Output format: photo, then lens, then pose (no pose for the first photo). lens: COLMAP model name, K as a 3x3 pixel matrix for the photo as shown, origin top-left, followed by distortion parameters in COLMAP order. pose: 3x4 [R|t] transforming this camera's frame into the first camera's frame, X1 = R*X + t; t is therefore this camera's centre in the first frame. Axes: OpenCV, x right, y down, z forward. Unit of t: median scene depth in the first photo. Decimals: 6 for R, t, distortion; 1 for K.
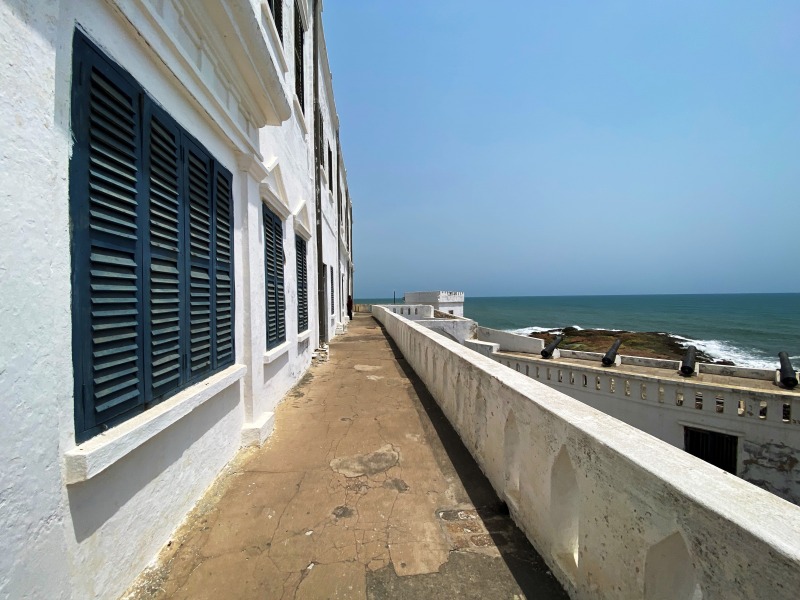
lens RADIAL K [[320.7, 0, 400.0], [0, 320.7, 300.0], [0, 0, 1]] dist [0.021418, -0.019674]
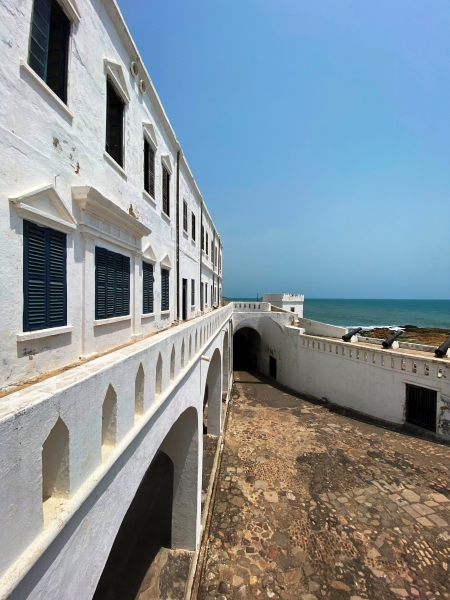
lens RADIAL K [[240.5, 0, 225.0], [0, 240.5, 300.0], [0, 0, 1]] dist [0.021418, -0.019674]
pose [[0.980963, 0.024042, -0.192703, 0.279948], [-0.023363, 0.999710, 0.005795, 0.002248], [0.192786, -0.001183, 0.981240, -0.377125]]
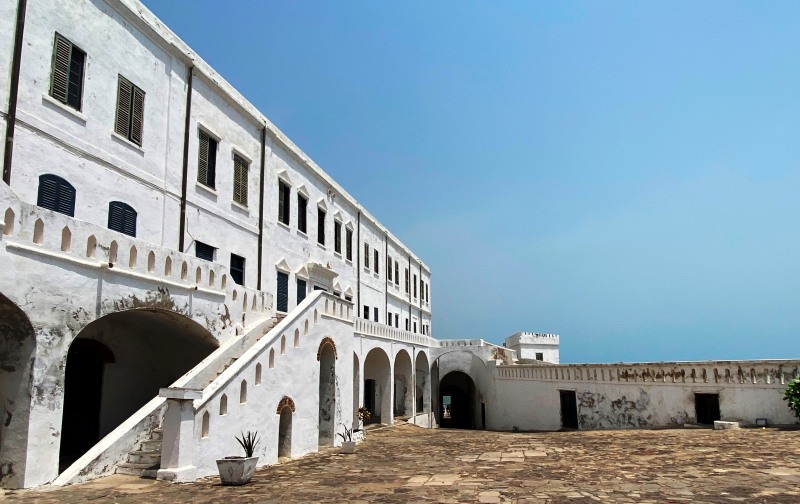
lens RADIAL K [[483.6, 0, 402.1], [0, 483.6, 304.7], [0, 0, 1]] dist [0.052086, -0.070301]
pose [[0.930508, -0.043597, -0.363668, 1.250858], [-0.004528, 0.991446, -0.130442, 0.326403], [0.366244, 0.123024, 0.922351, -2.097349]]
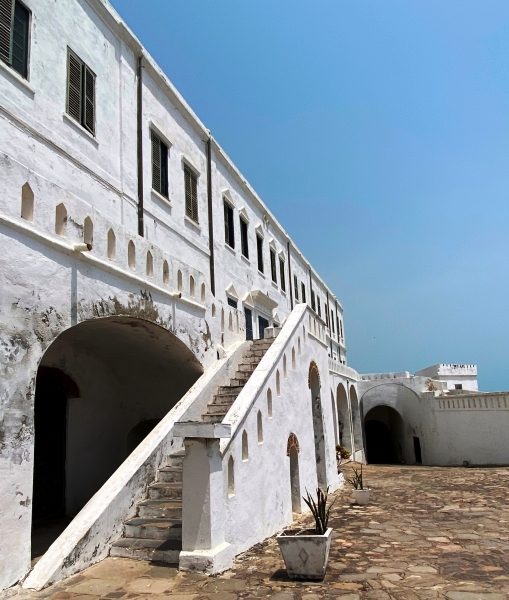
lens RADIAL K [[437.4, 0, 252.2], [0, 437.4, 340.8], [0, 0, 1]] dist [0.065342, -0.084021]
pose [[0.894288, -0.099921, -0.436193, 0.786234], [0.034473, 0.987238, -0.155475, 0.353879], [0.446162, 0.124003, 0.886320, -1.827276]]
